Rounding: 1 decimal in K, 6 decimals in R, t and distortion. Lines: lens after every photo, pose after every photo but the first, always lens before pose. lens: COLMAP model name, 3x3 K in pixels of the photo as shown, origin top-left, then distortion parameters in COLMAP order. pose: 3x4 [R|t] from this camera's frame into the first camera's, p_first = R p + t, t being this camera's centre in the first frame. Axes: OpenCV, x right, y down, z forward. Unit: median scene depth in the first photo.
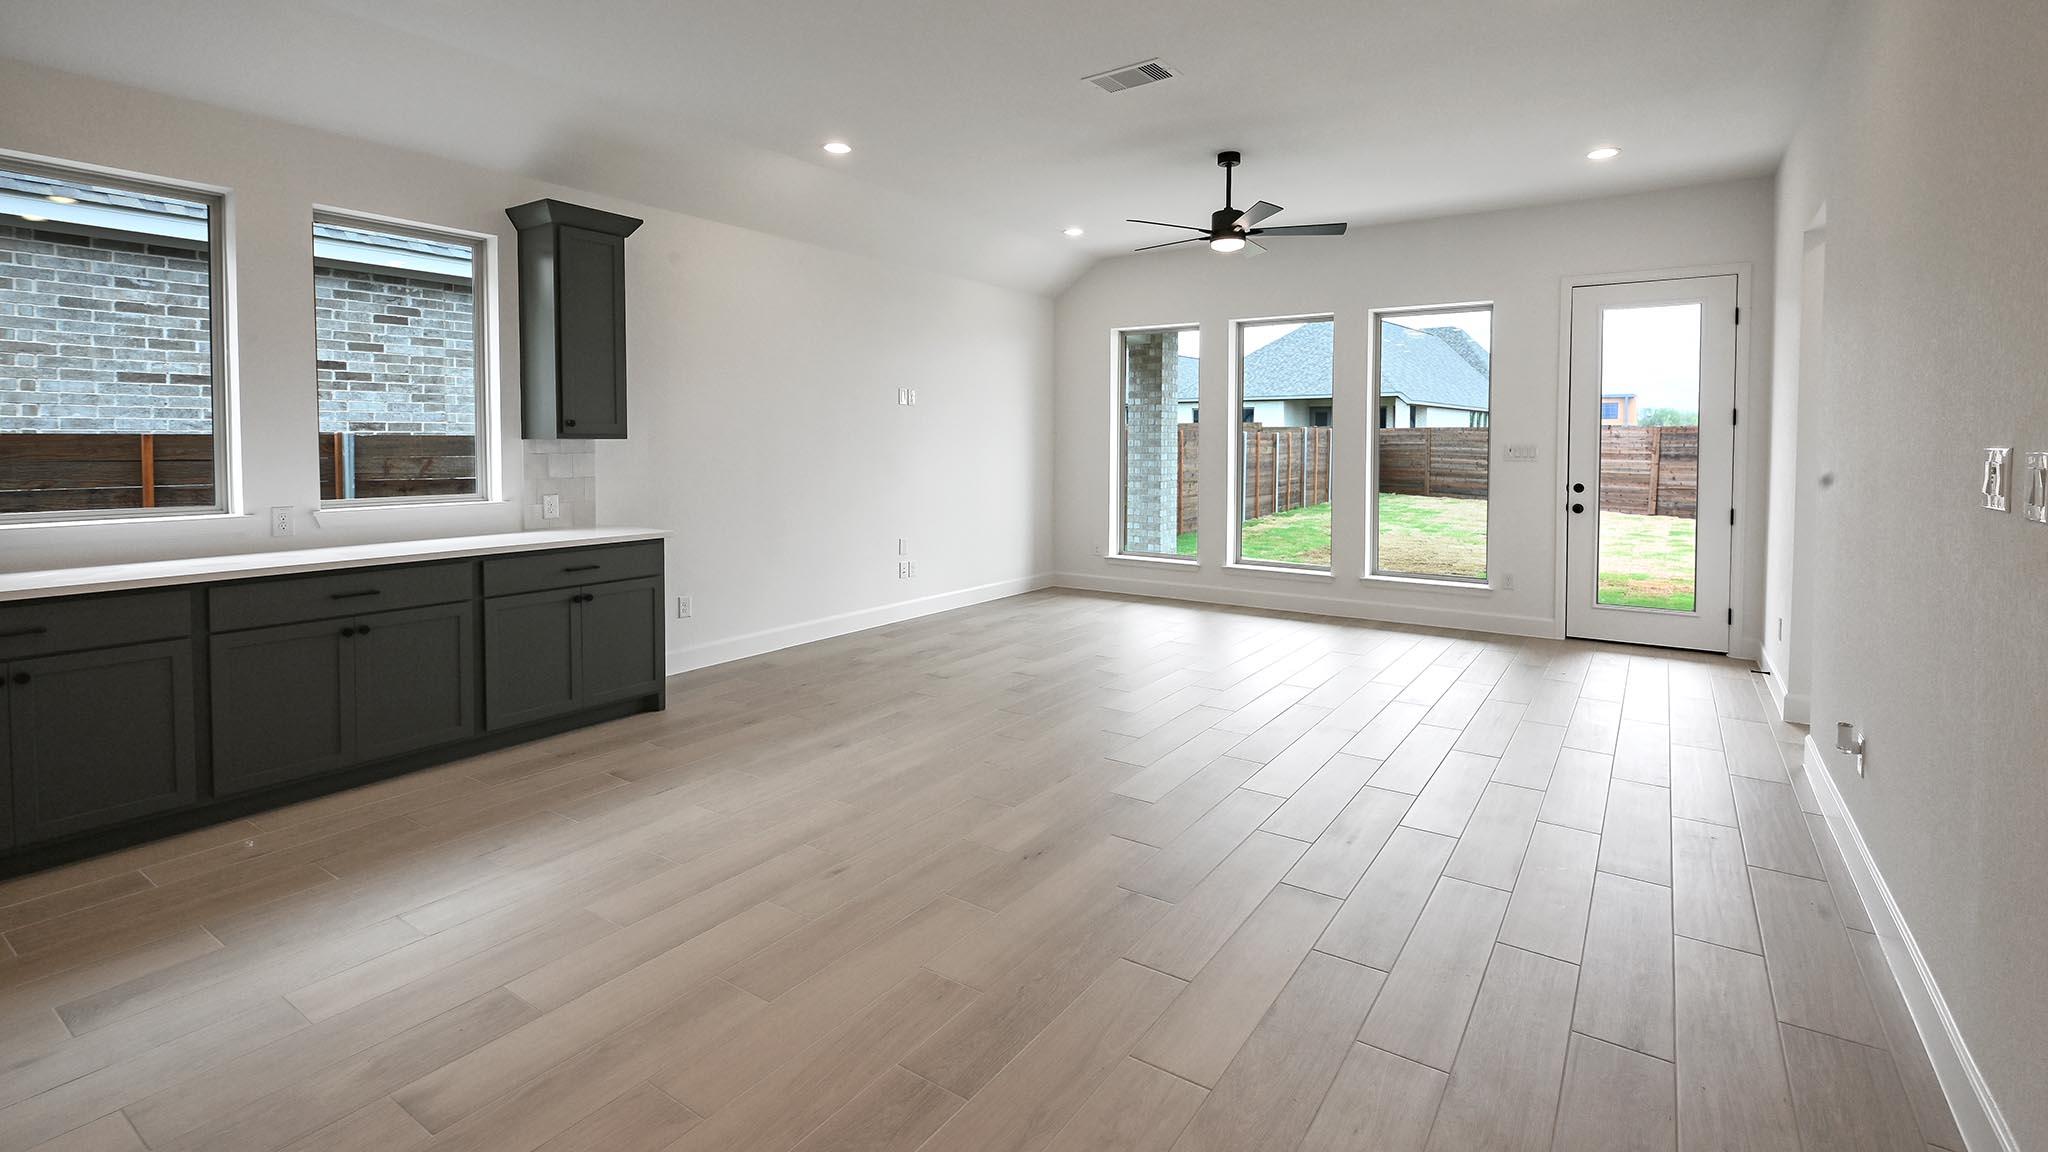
lens RADIAL K [[944.4, 0, 1027.1], [0, 944.4, 577.8], [0, 0, 1]] dist [0.003304, 0.000112]
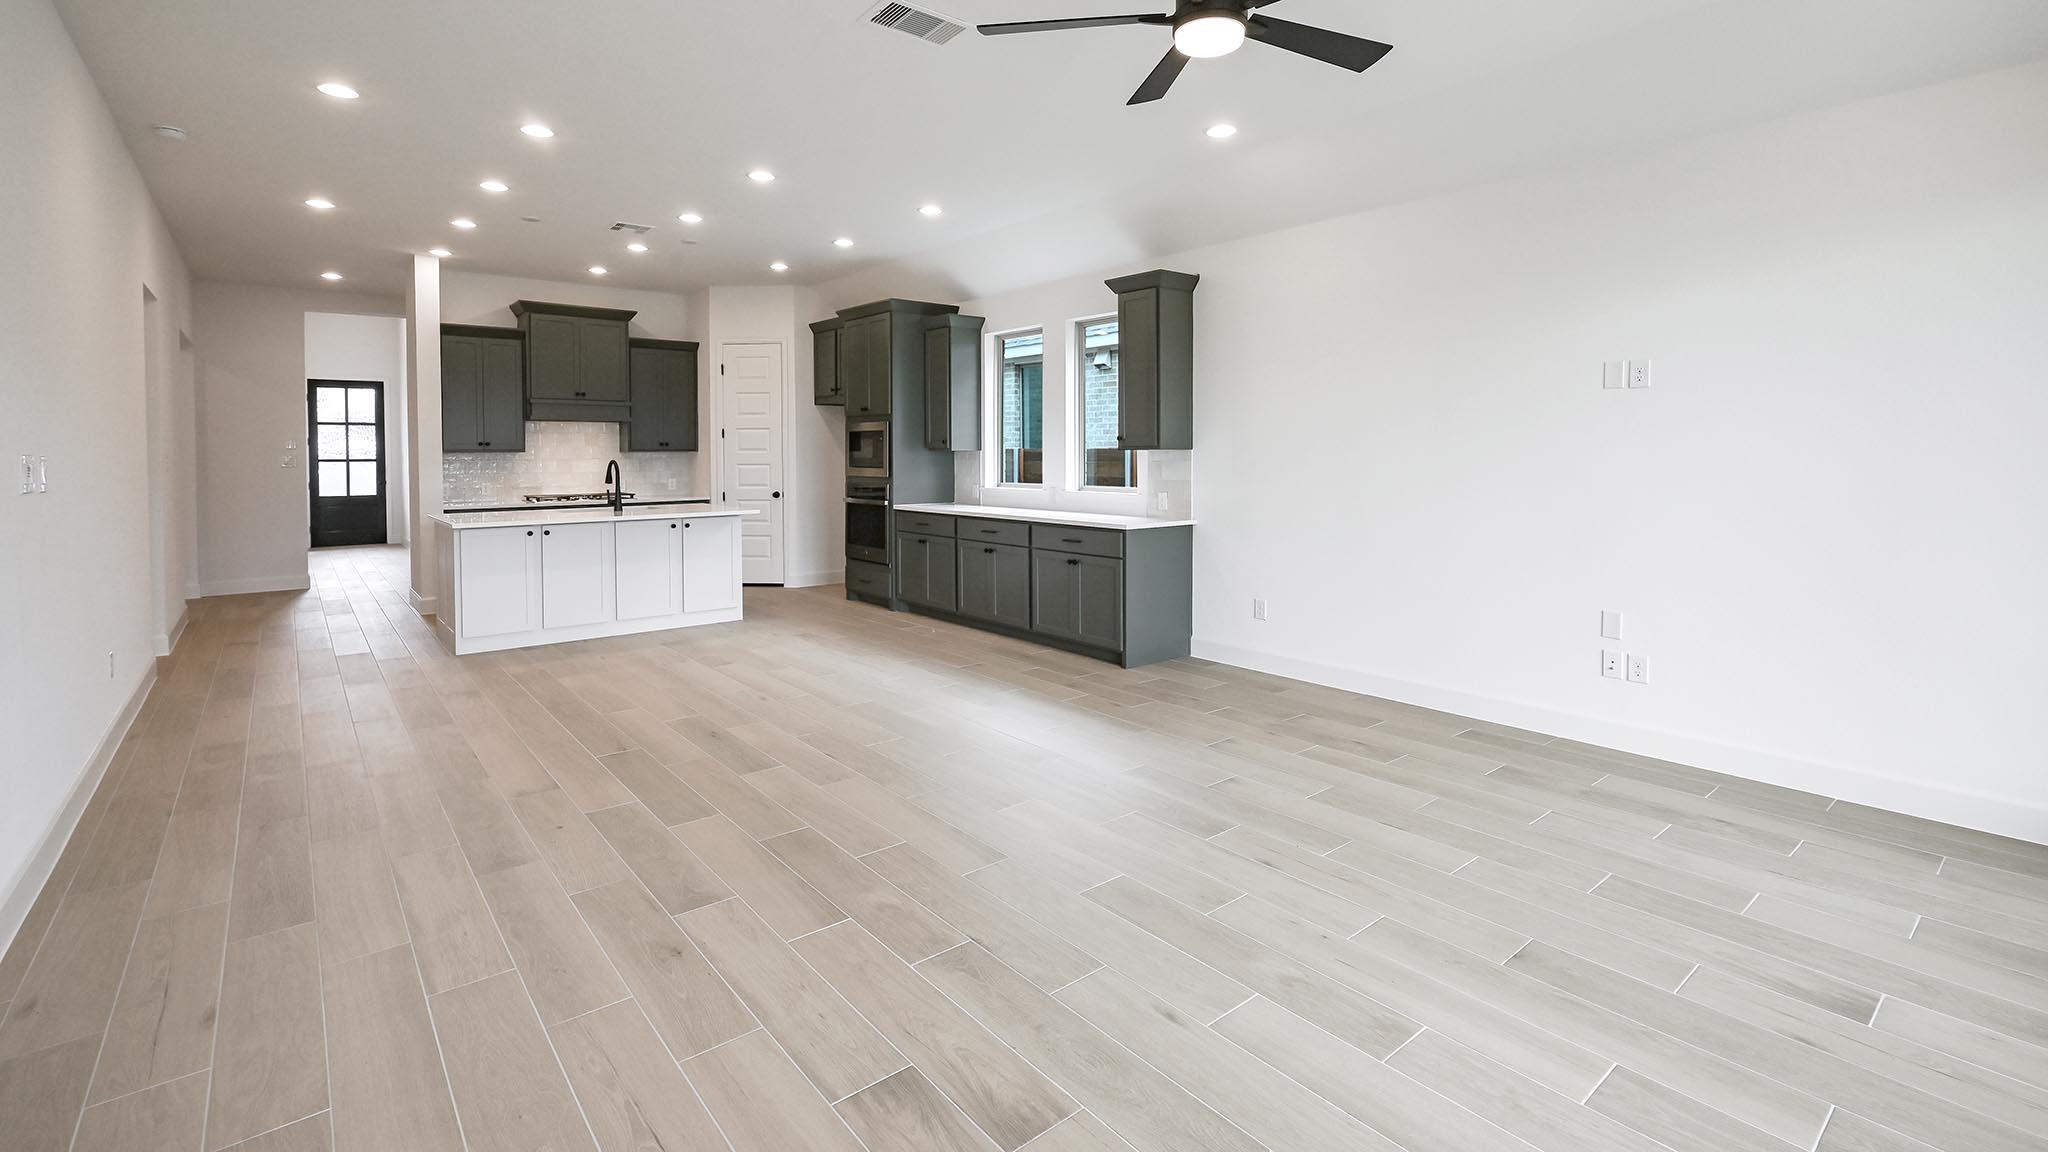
lens RADIAL K [[944.4, 0, 1028.7], [0, 944.4, 573.5], [0, 0, 1]] dist [0.003304, 0.000112]
pose [[-0.310410, 0.118827, -0.943147, 0.855931], [-0.134346, 0.976714, 0.167273, -0.181657], [0.941061, 0.178631, -0.287218, 1.289410]]
